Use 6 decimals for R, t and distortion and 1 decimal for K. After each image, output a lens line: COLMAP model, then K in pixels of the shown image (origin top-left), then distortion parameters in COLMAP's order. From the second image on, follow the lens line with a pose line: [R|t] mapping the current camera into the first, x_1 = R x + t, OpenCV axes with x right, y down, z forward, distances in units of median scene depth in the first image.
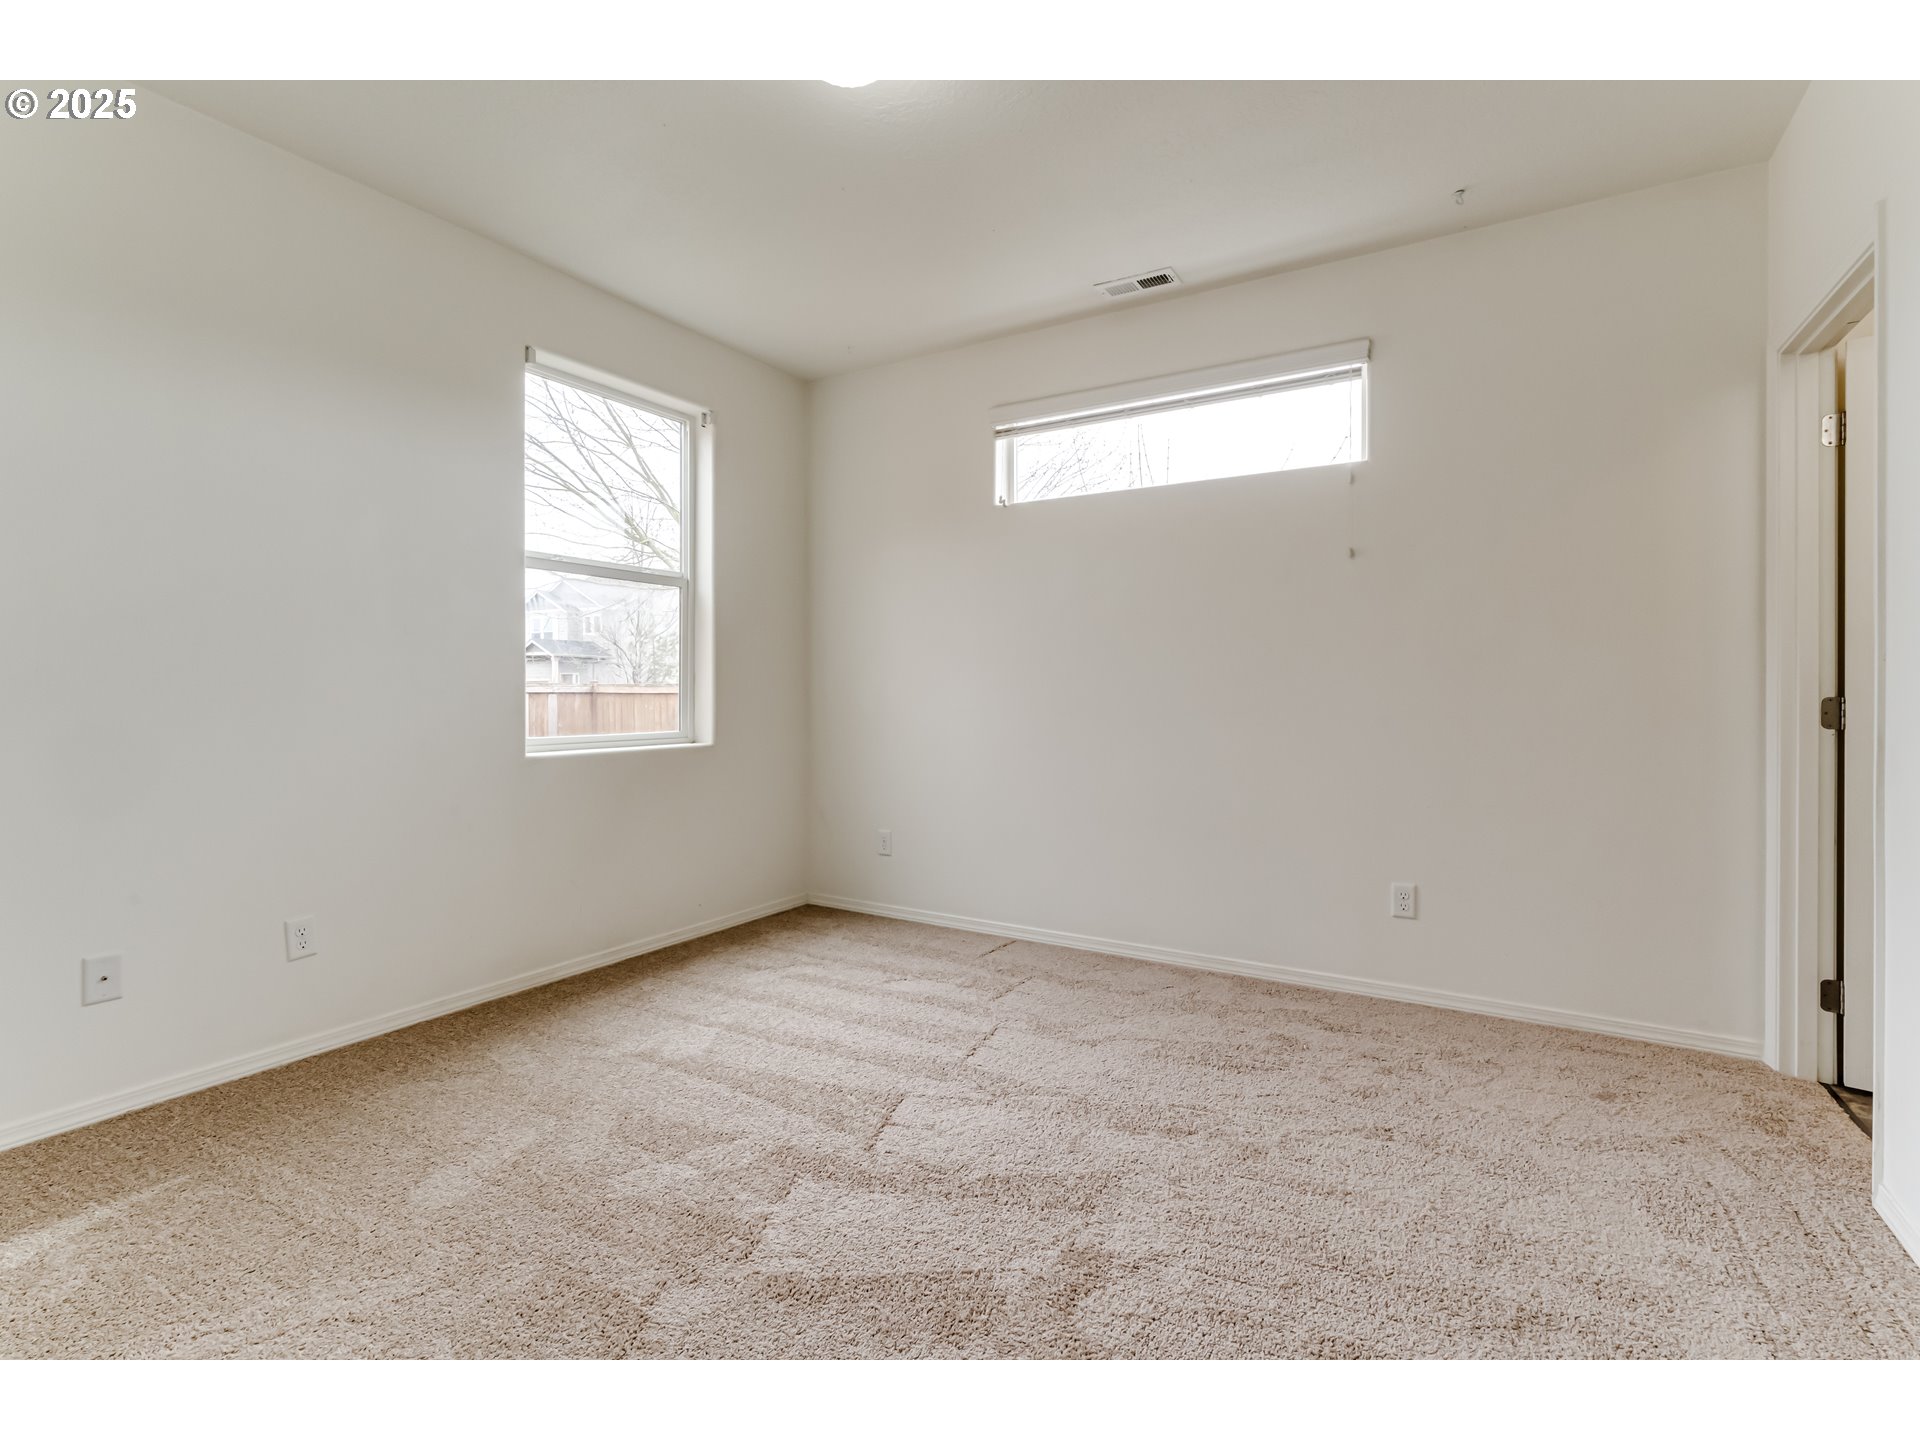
lens RADIAL K [[872.6, 0, 974.3], [0, 872.6, 688.5], [0, 0, 1]] dist [-0.003217, 0.001886]
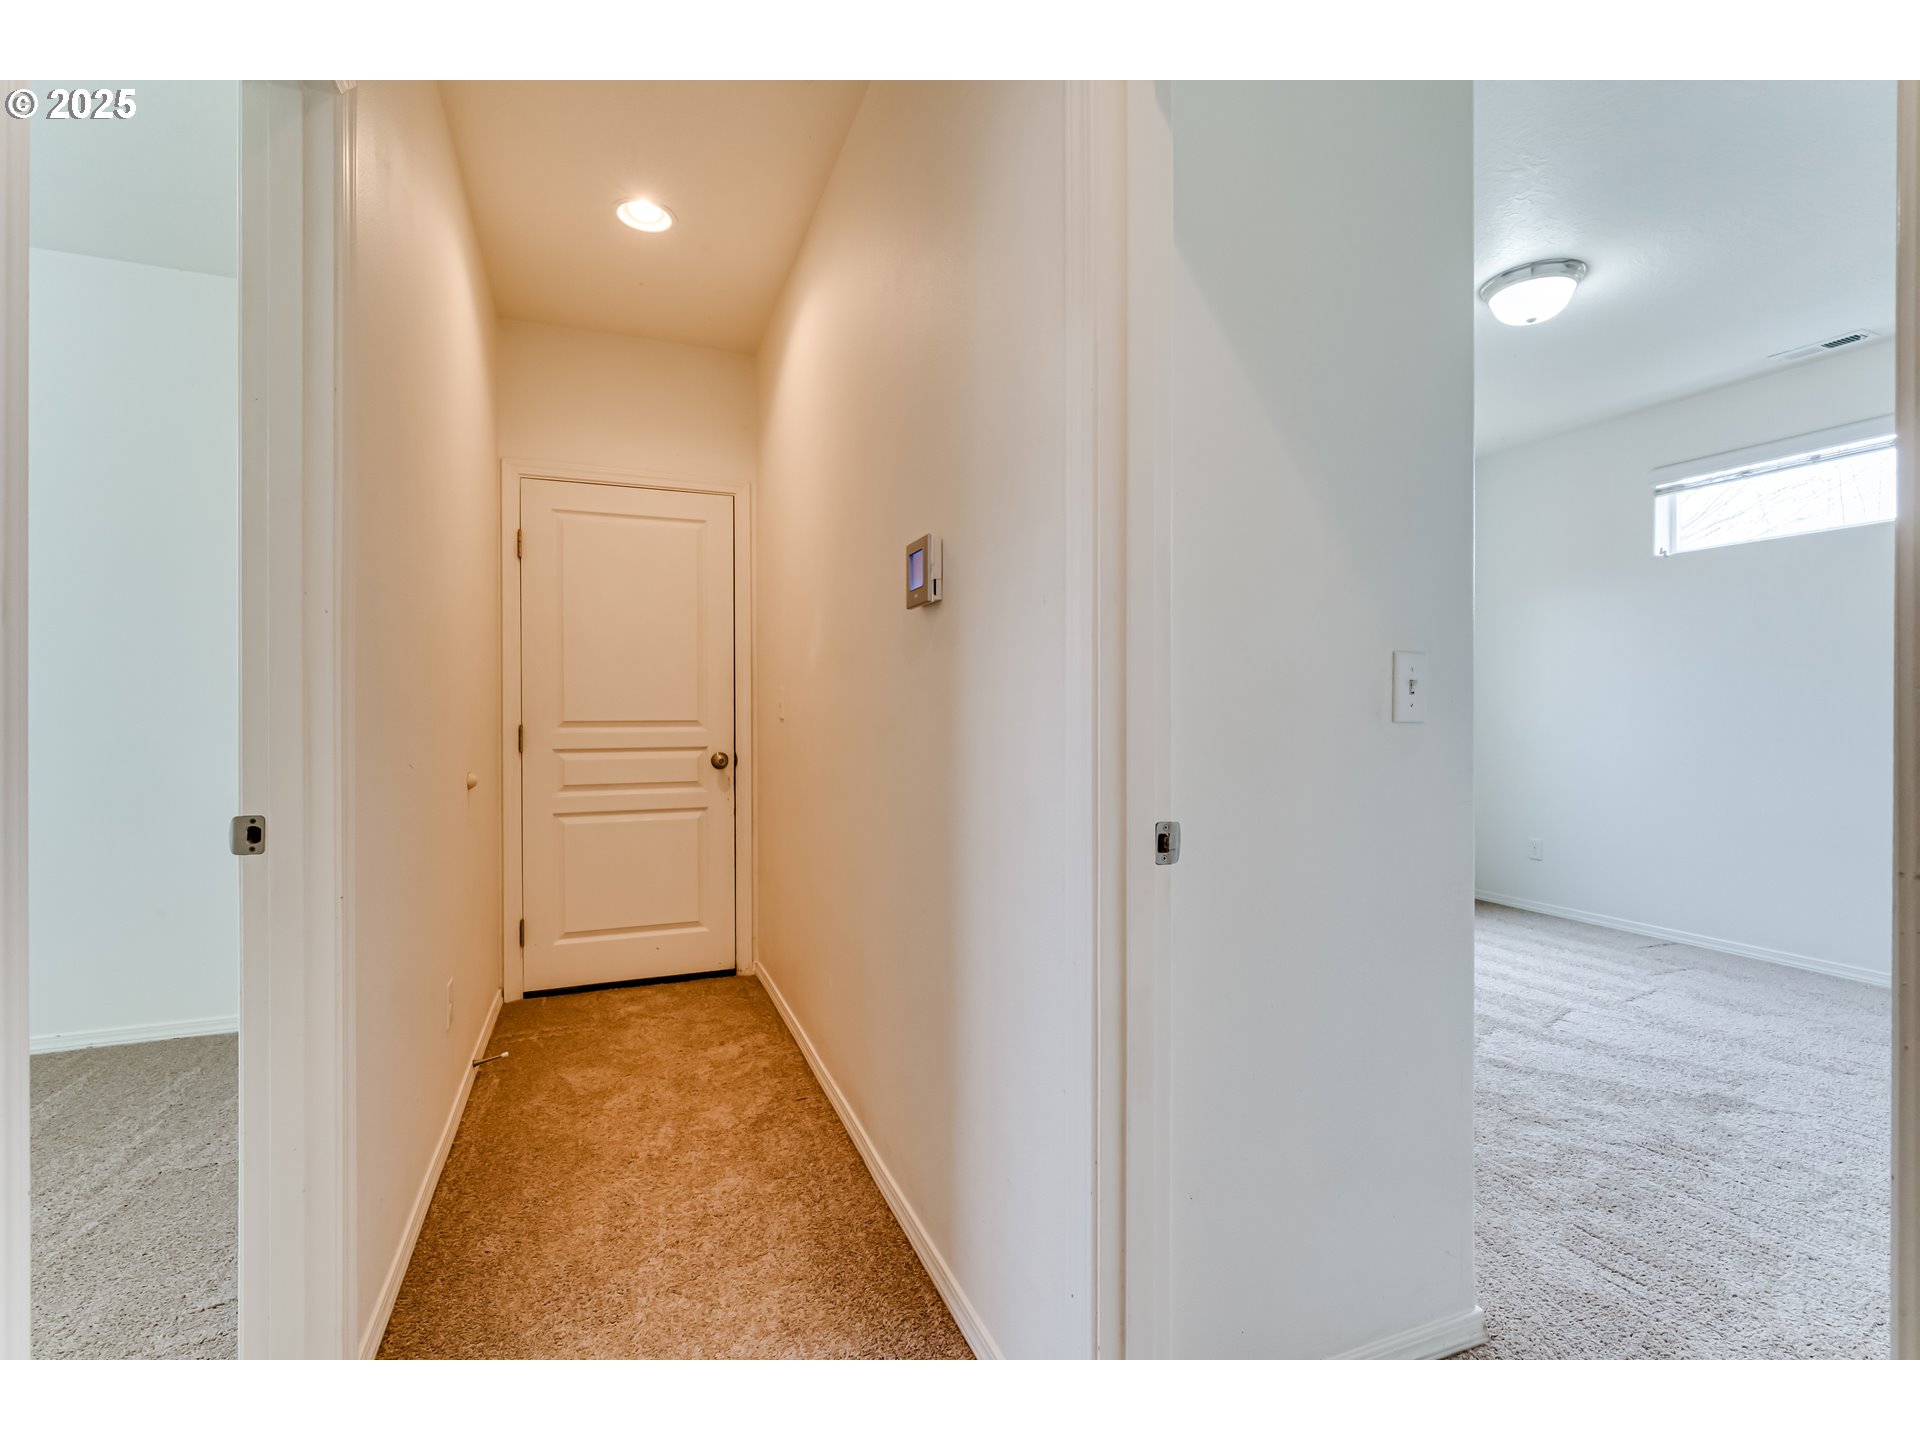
lens RADIAL K [[872.6, 0, 972.3], [0, 872.6, 719.8], [0, 0, 1]] dist [-0.003217, 0.001886]
pose [[0.801433, 0.001532, -0.598083, -0.010819], [0.002835, 0.999976, 0.006360, -0.010470], [0.598078, -0.006793, 0.801409, -0.522331]]
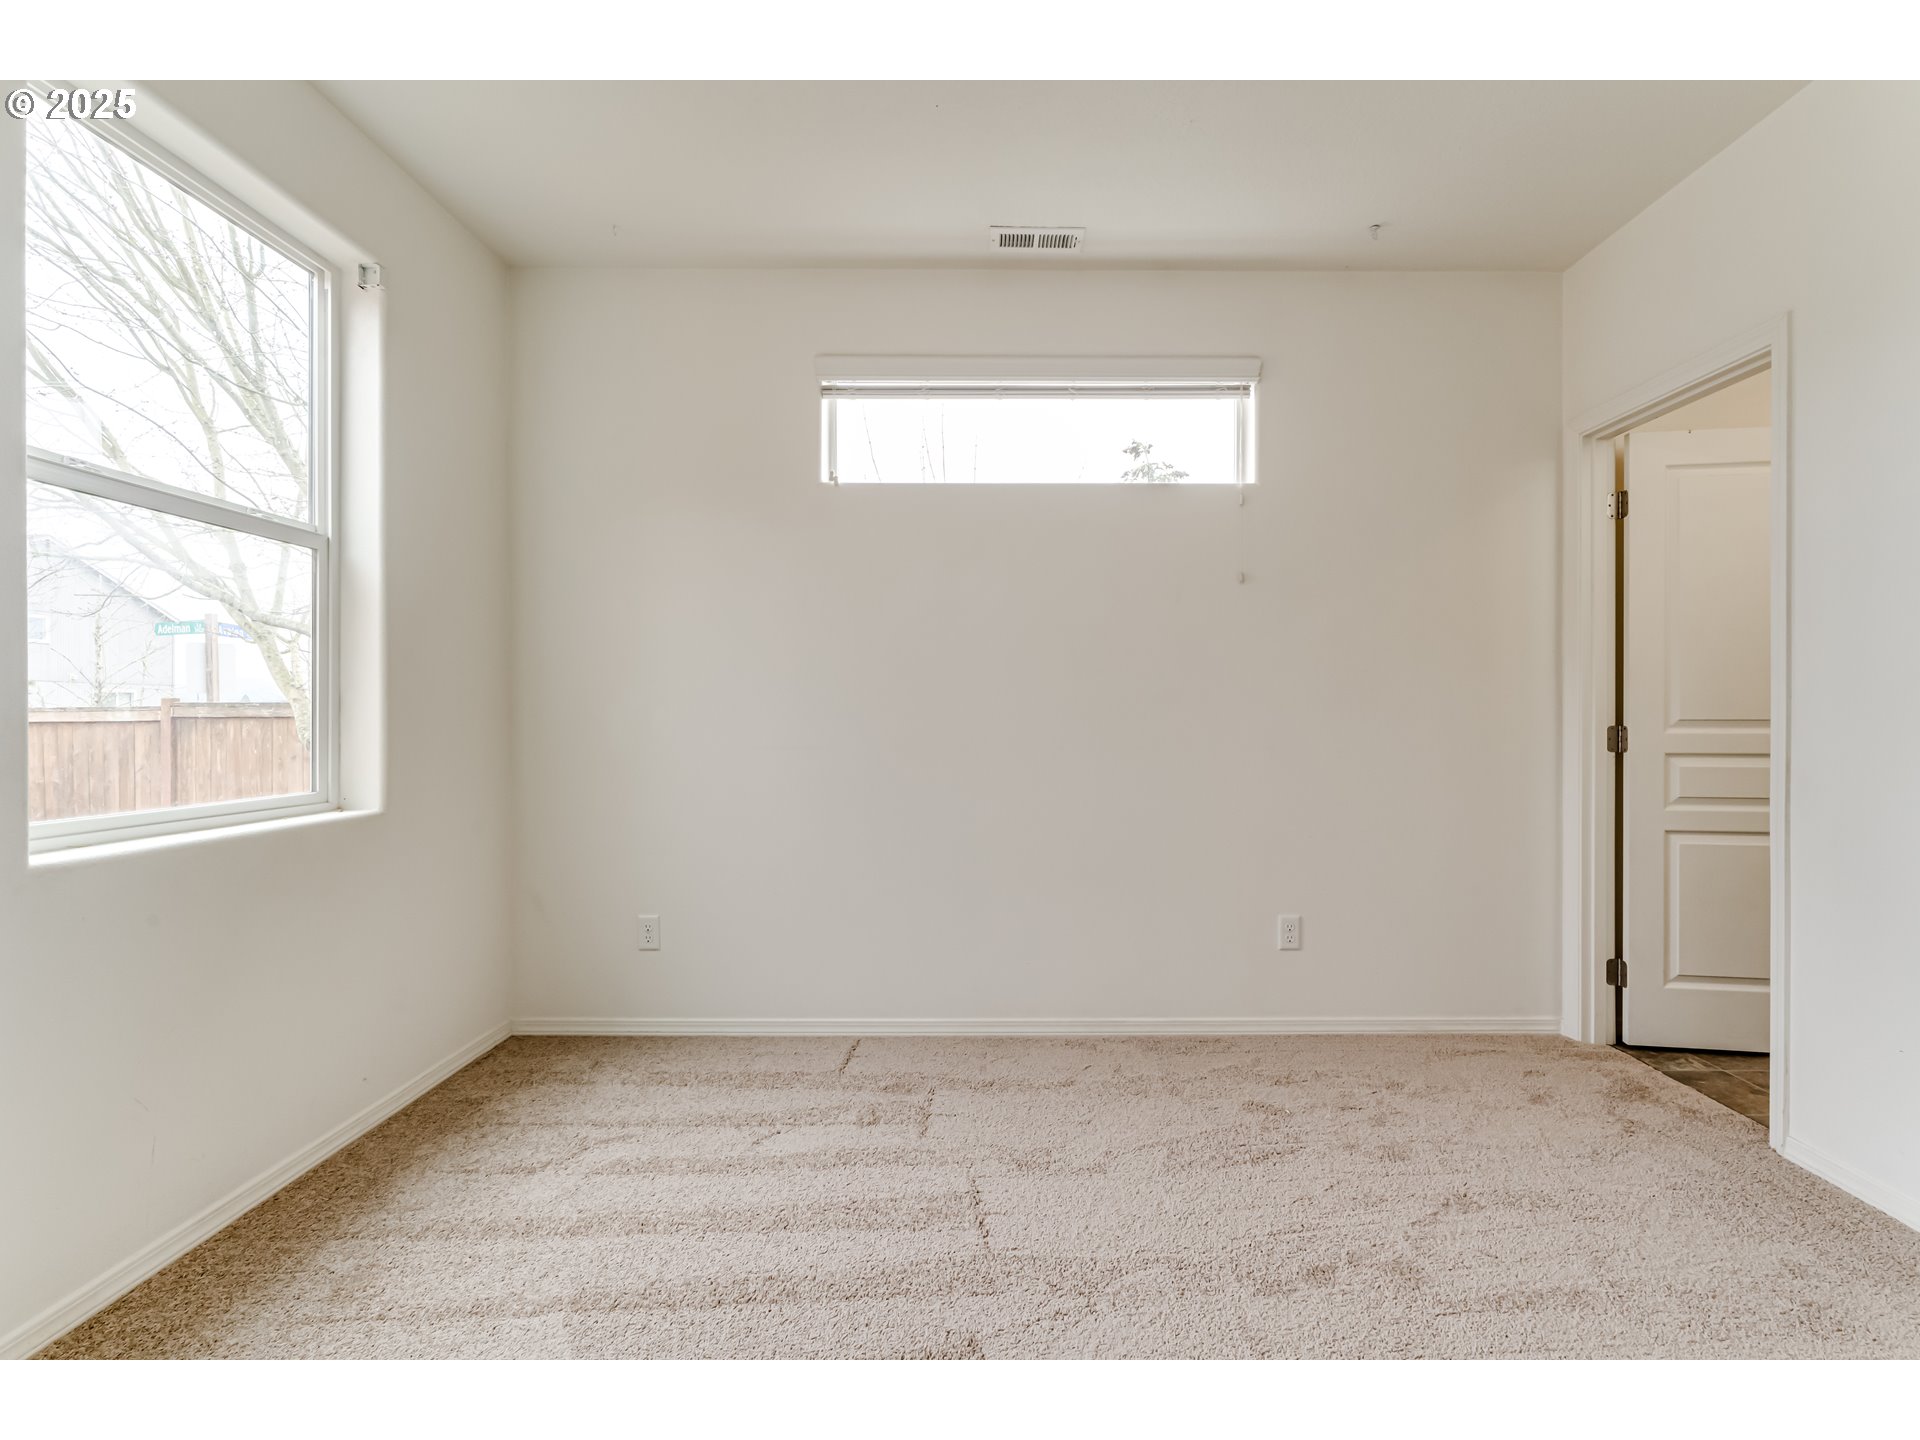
lens RADIAL K [[872.6, 0, 962.4], [0, 872.6, 707.8], [0, 0, 1]] dist [-0.003217, 0.001886]
pose [[0.860028, 0.000612, 0.510247, -0.324049], [-0.001260, 0.999999, 0.000925, -0.011730], [-0.510246, -0.001438, 0.860027, 0.329698]]
